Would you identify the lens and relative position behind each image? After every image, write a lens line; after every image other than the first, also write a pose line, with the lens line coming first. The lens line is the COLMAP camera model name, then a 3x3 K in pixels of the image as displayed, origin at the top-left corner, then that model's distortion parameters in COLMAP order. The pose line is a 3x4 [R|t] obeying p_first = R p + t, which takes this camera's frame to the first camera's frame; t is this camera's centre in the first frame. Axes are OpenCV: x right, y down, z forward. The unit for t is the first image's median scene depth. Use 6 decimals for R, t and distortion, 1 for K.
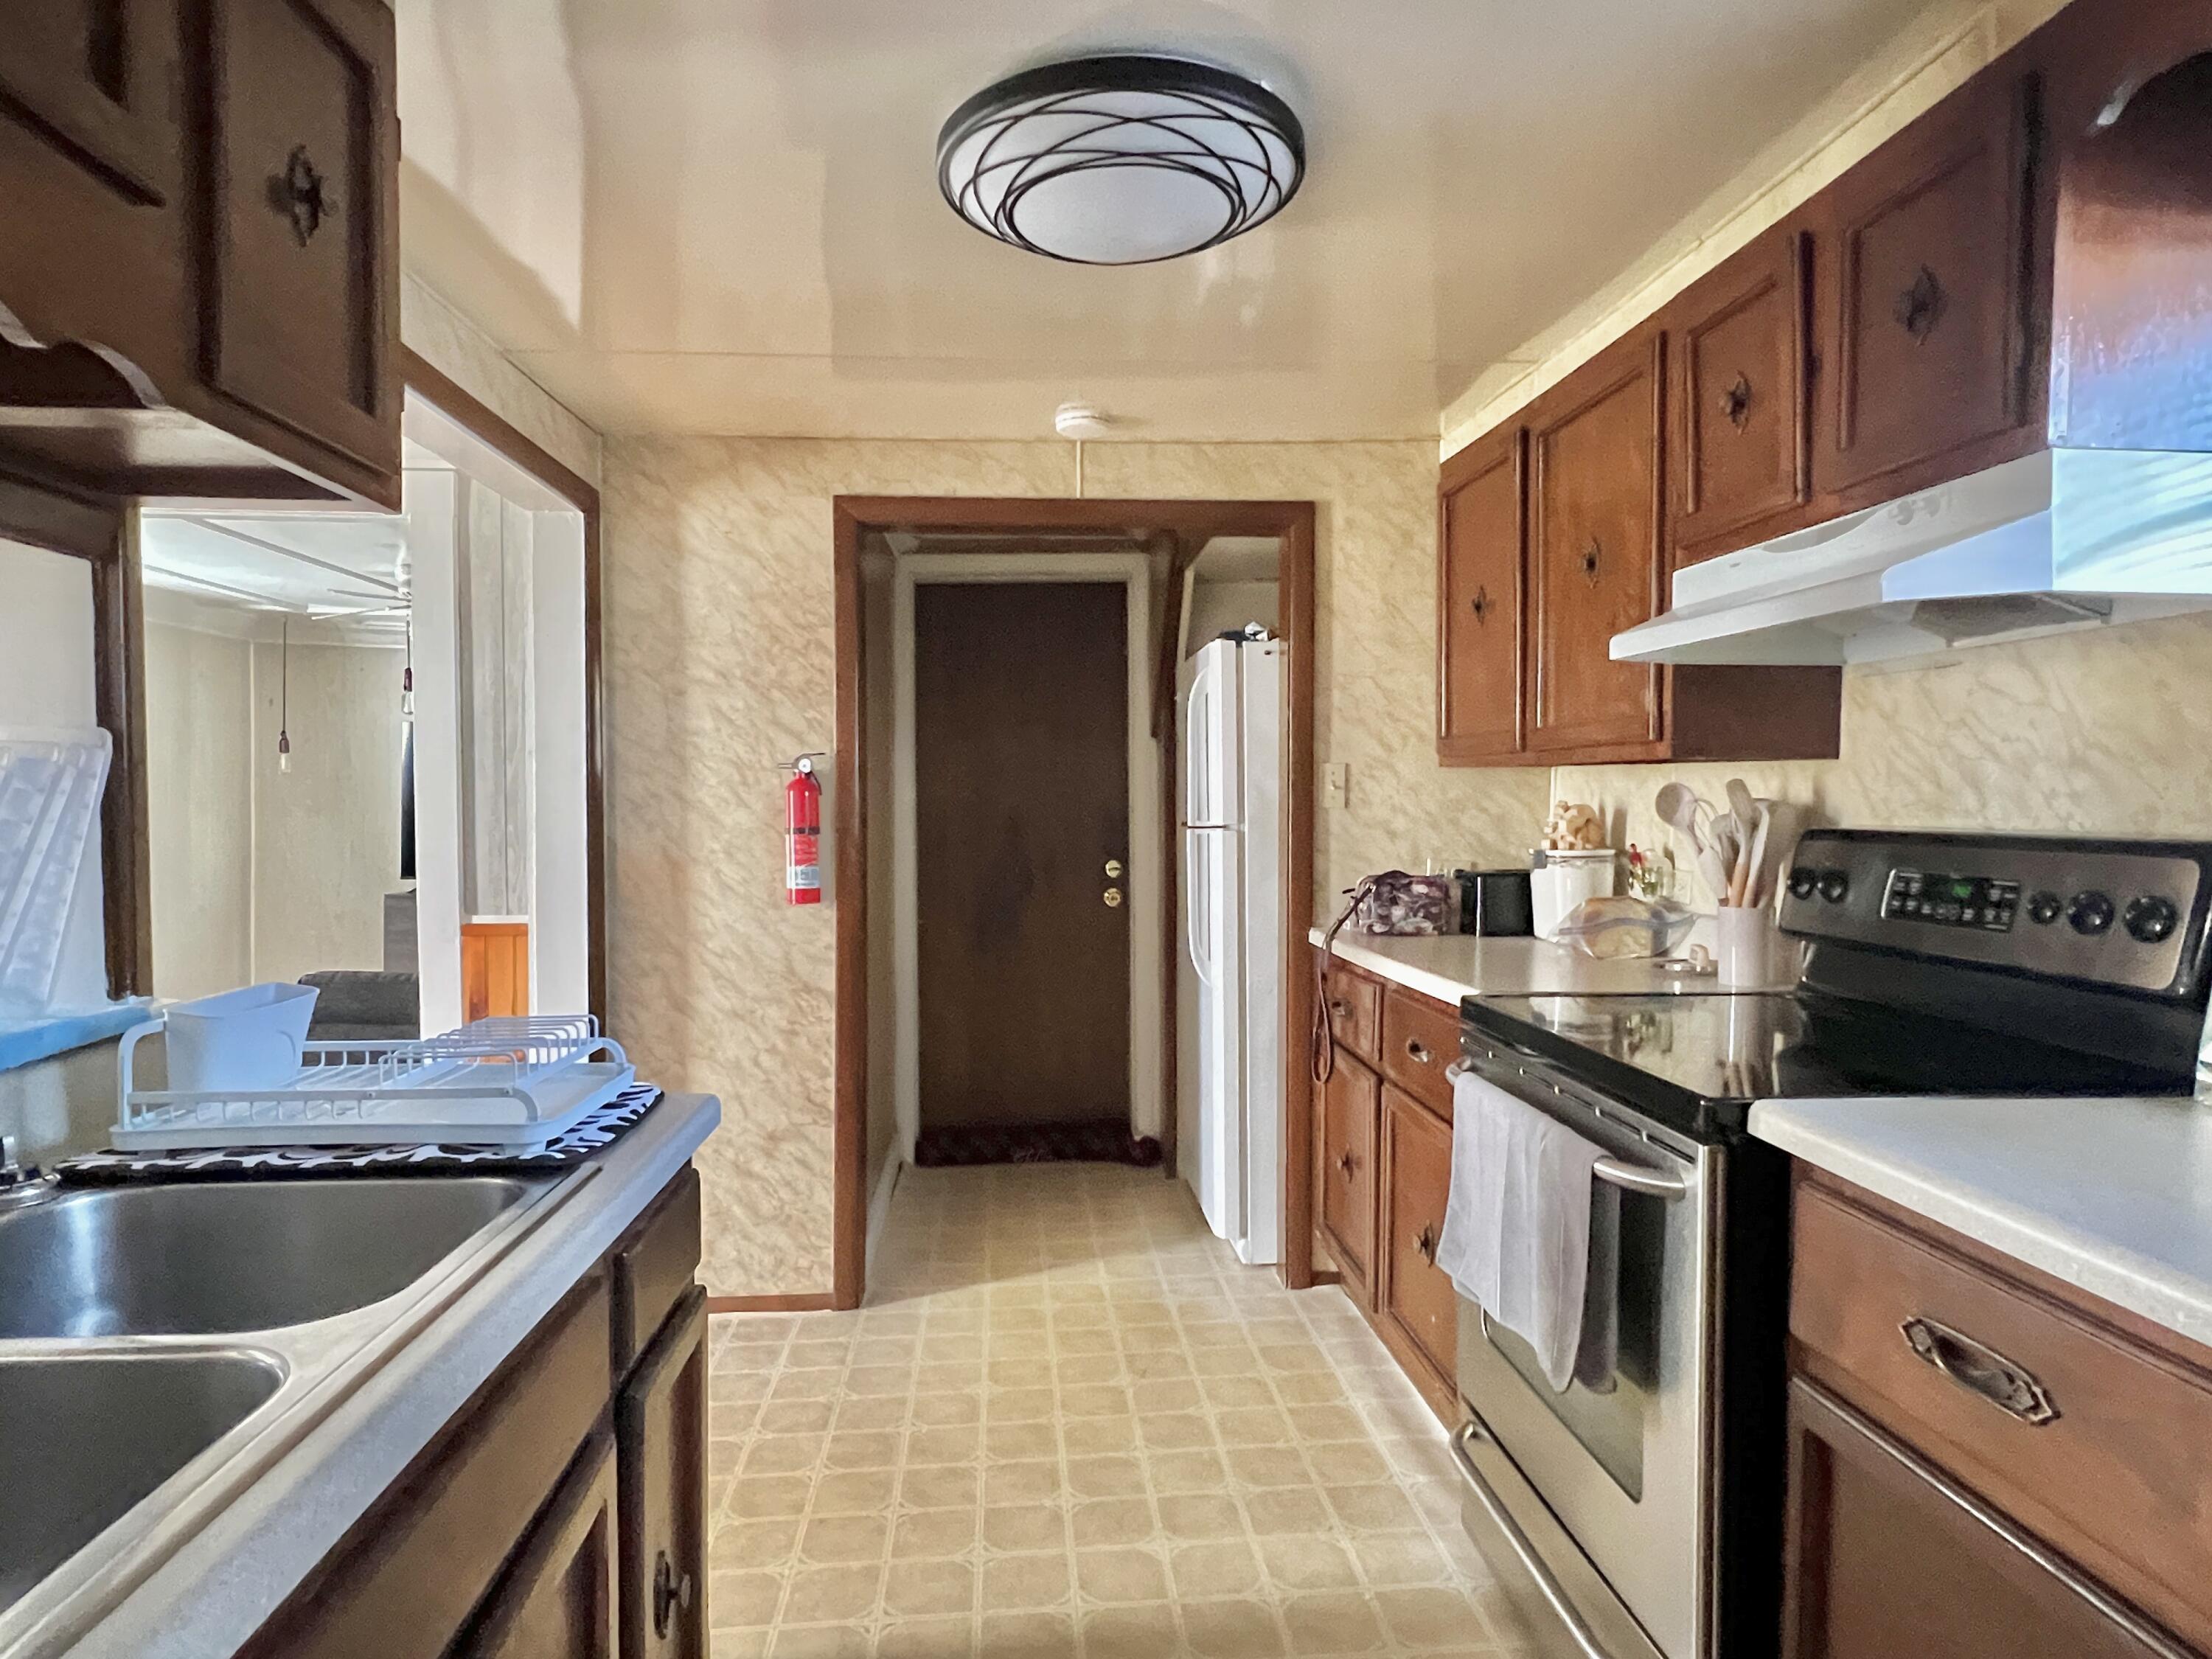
lens RADIAL K [[1279.5, 0, 1106.0], [0, 1279.5, 829.5], [0, 0, 1]] dist [0.001092, 0.000337]
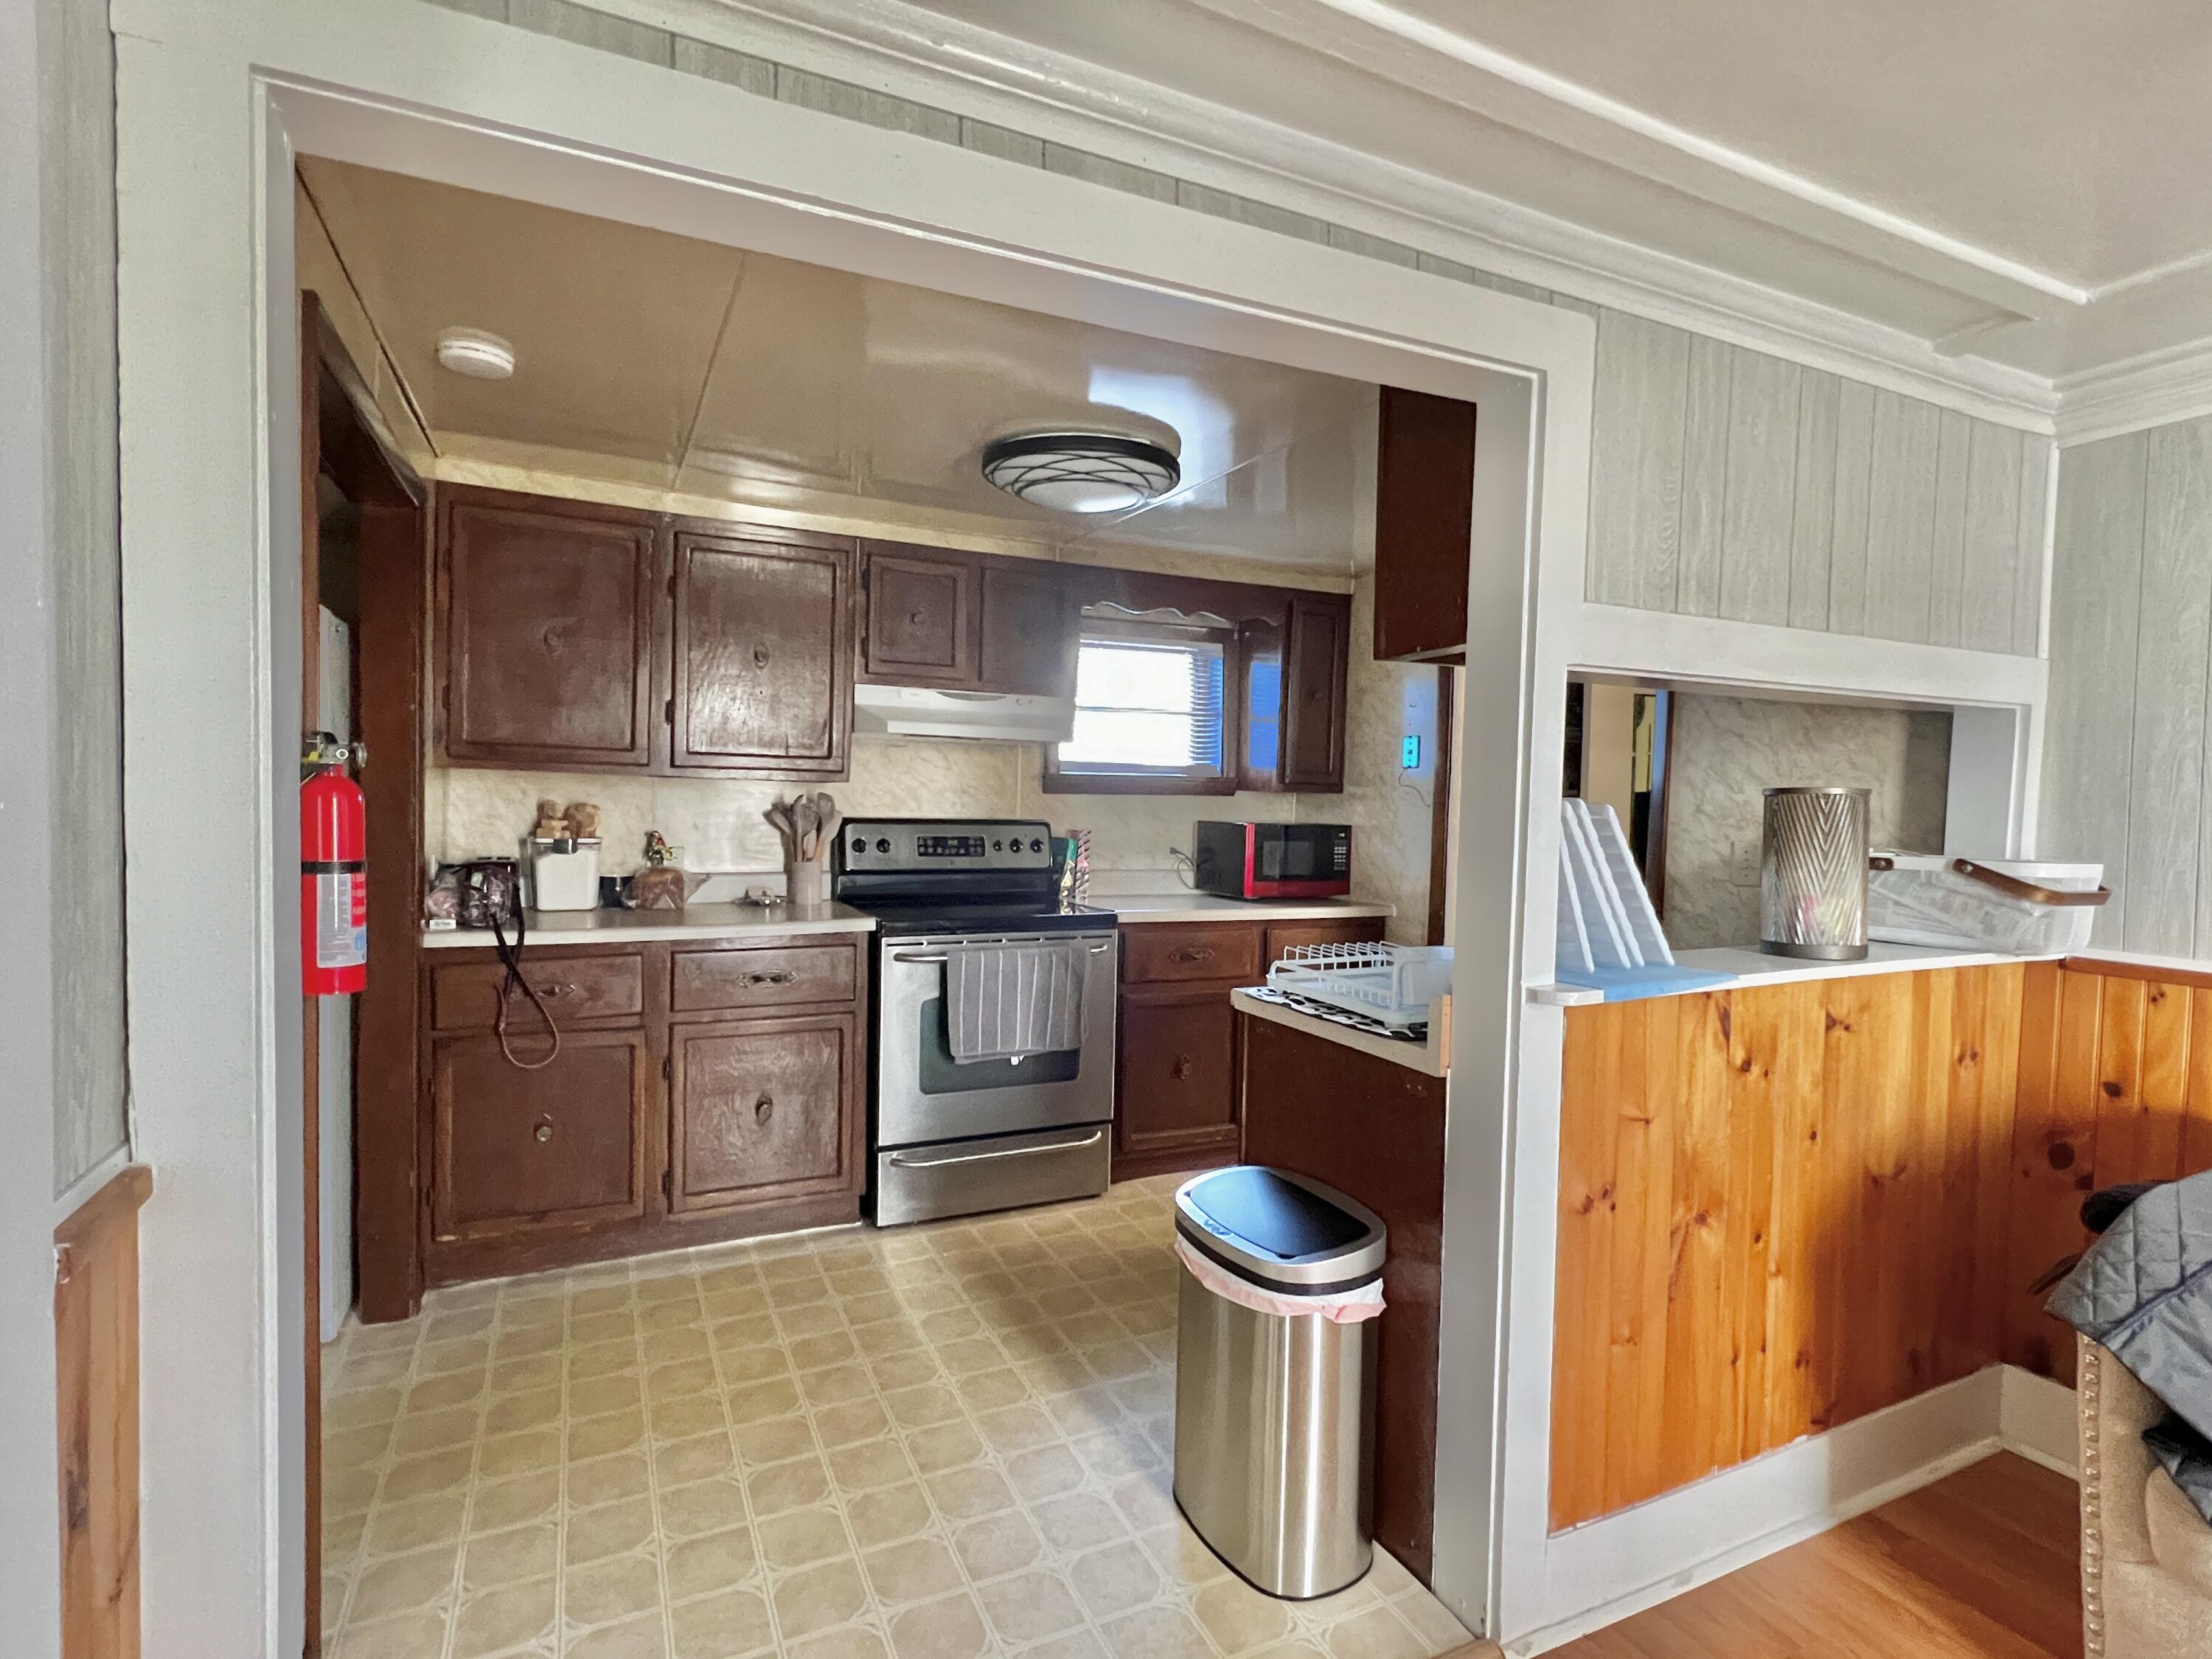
lens RADIAL K [[1102.0, 0, 1100.1], [0, 1102.0, 835.6], [0, 0, 1]] dist [-0.002975, -0.001083]
pose [[-0.356951, -0.039927, 0.933269, -1.273220], [-0.001888, 0.999115, 0.042022, -0.049654], [-0.934121, 0.013238, -0.356711, 1.325748]]
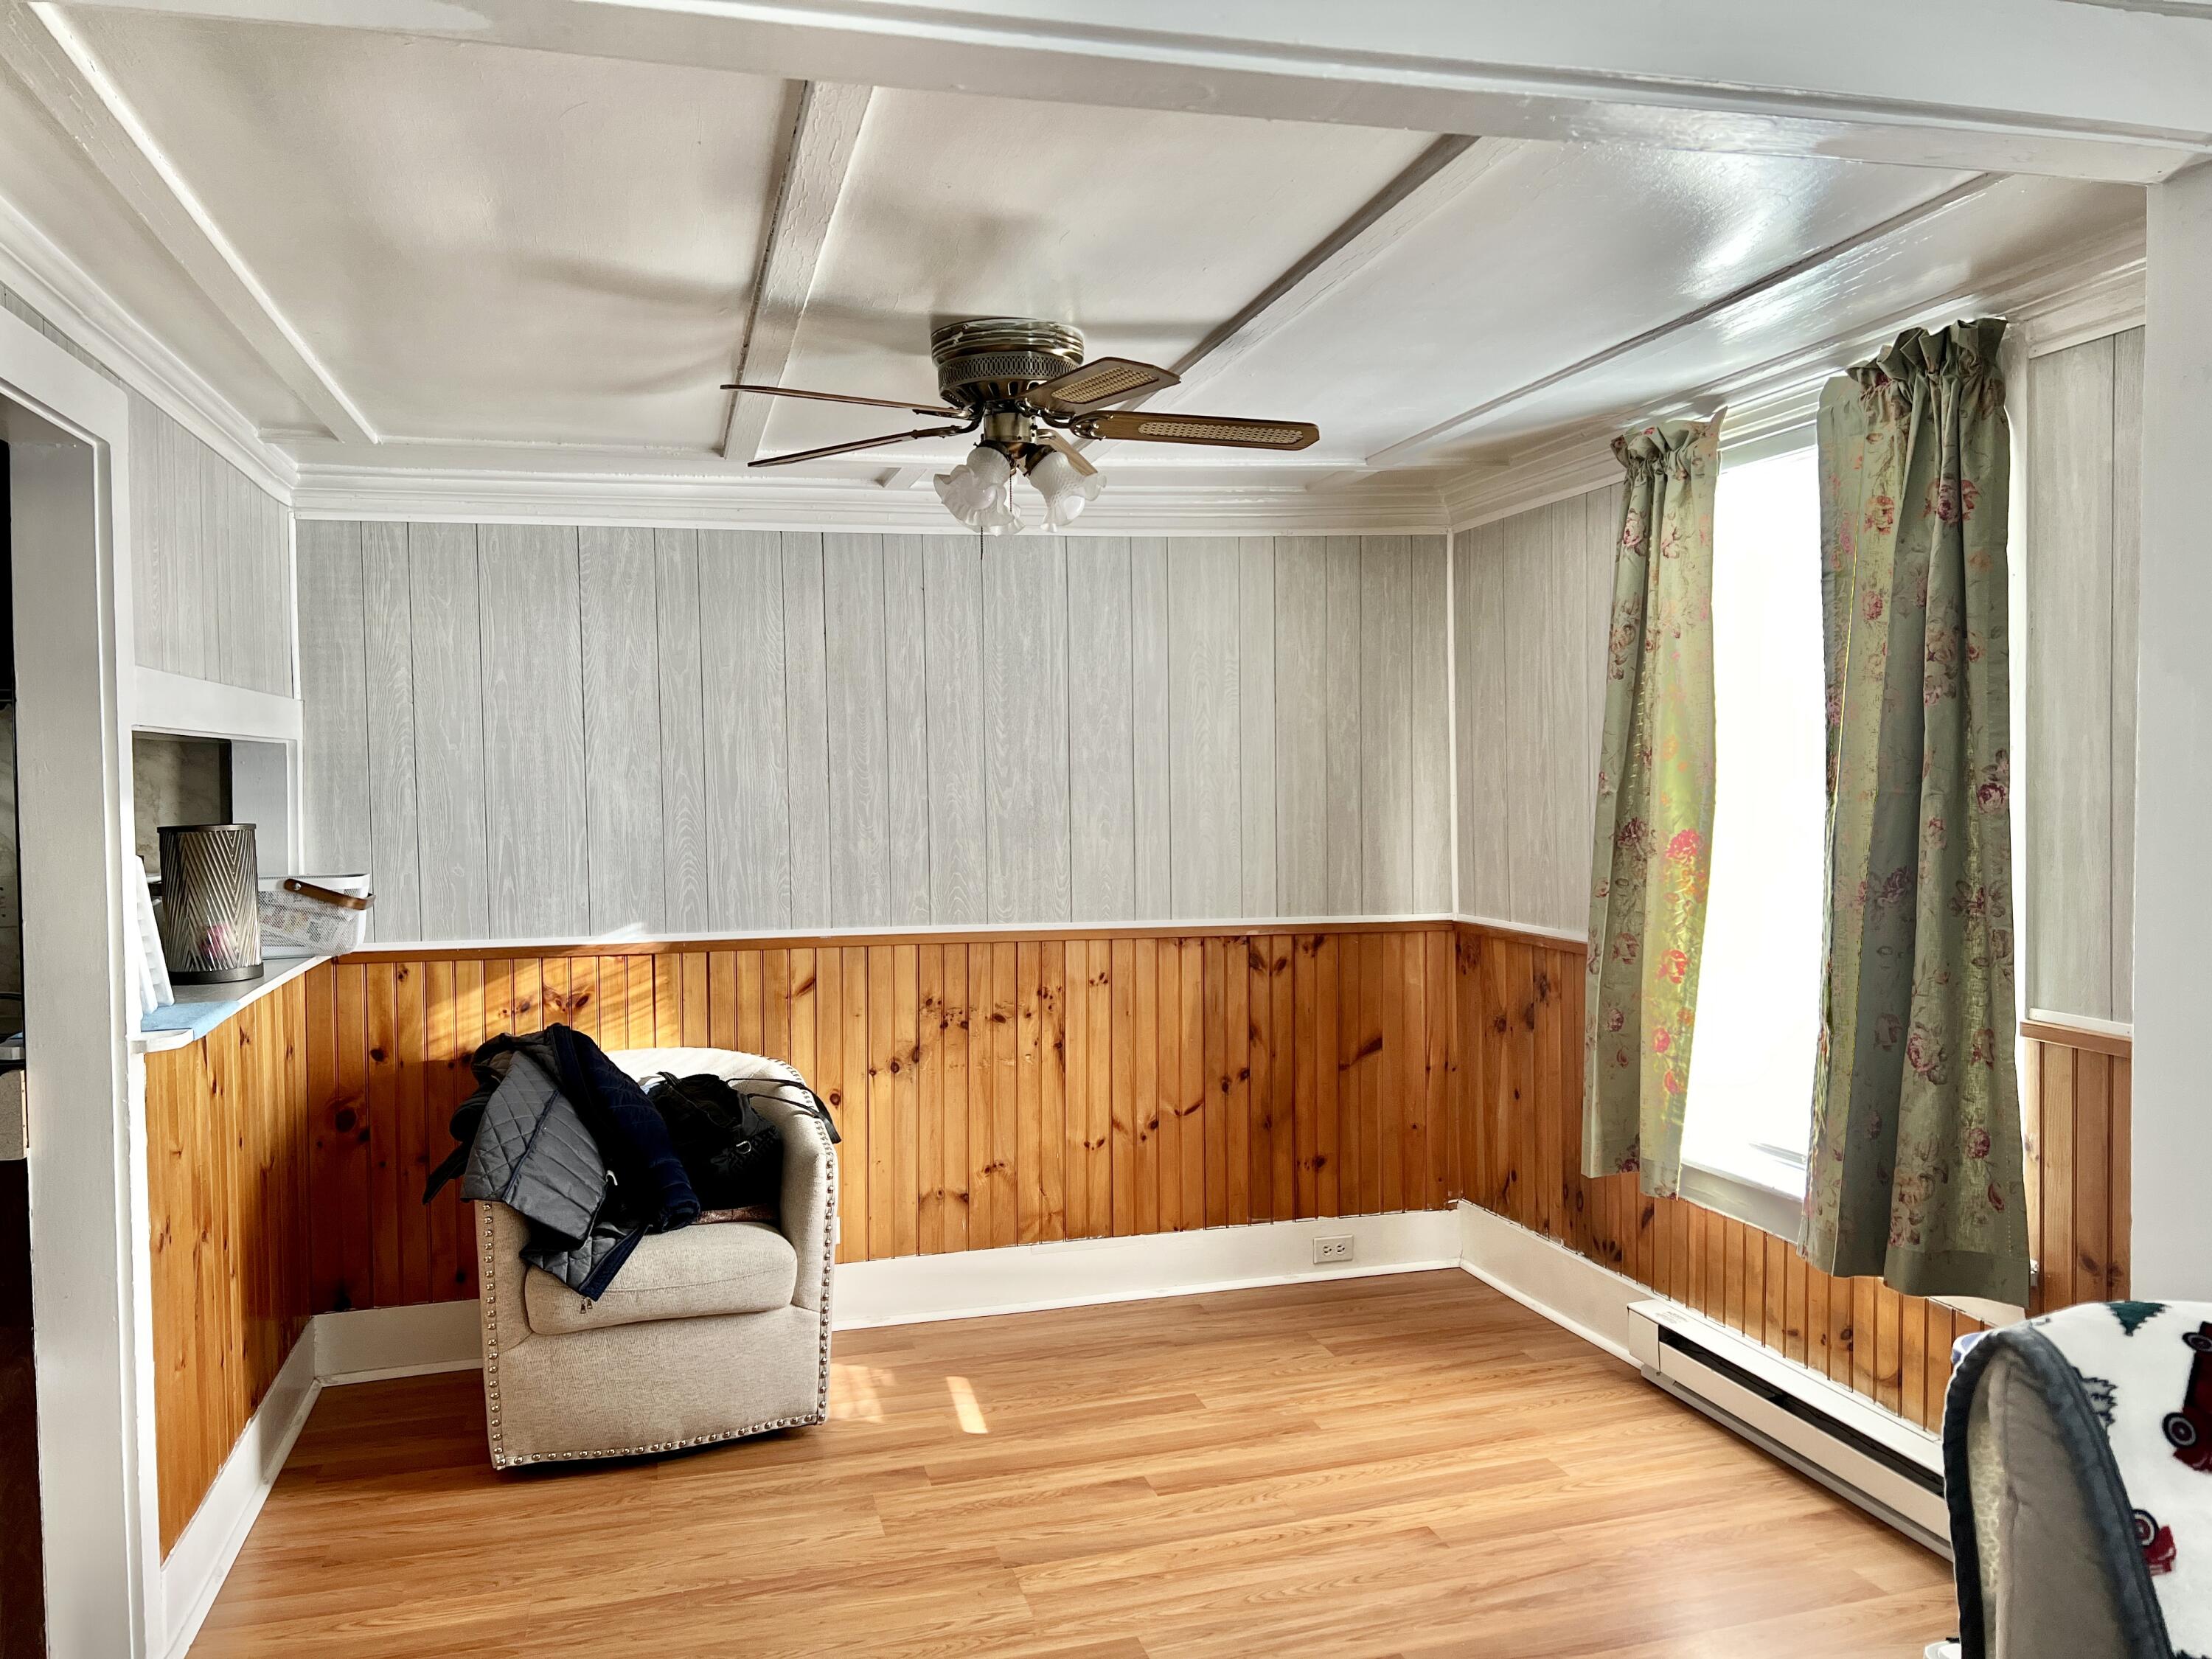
lens RADIAL K [[1645.3, 0, 1106.0], [0, 1645.3, 829.5], [0, 0, 1]] dist [-0.004423, -0.001307]
pose [[-0.979895, 0.016392, -0.198837, -0.947137], [0.006550, 0.998725, 0.050051, -0.194581], [0.199404, 0.047742, -0.978754, 2.891652]]
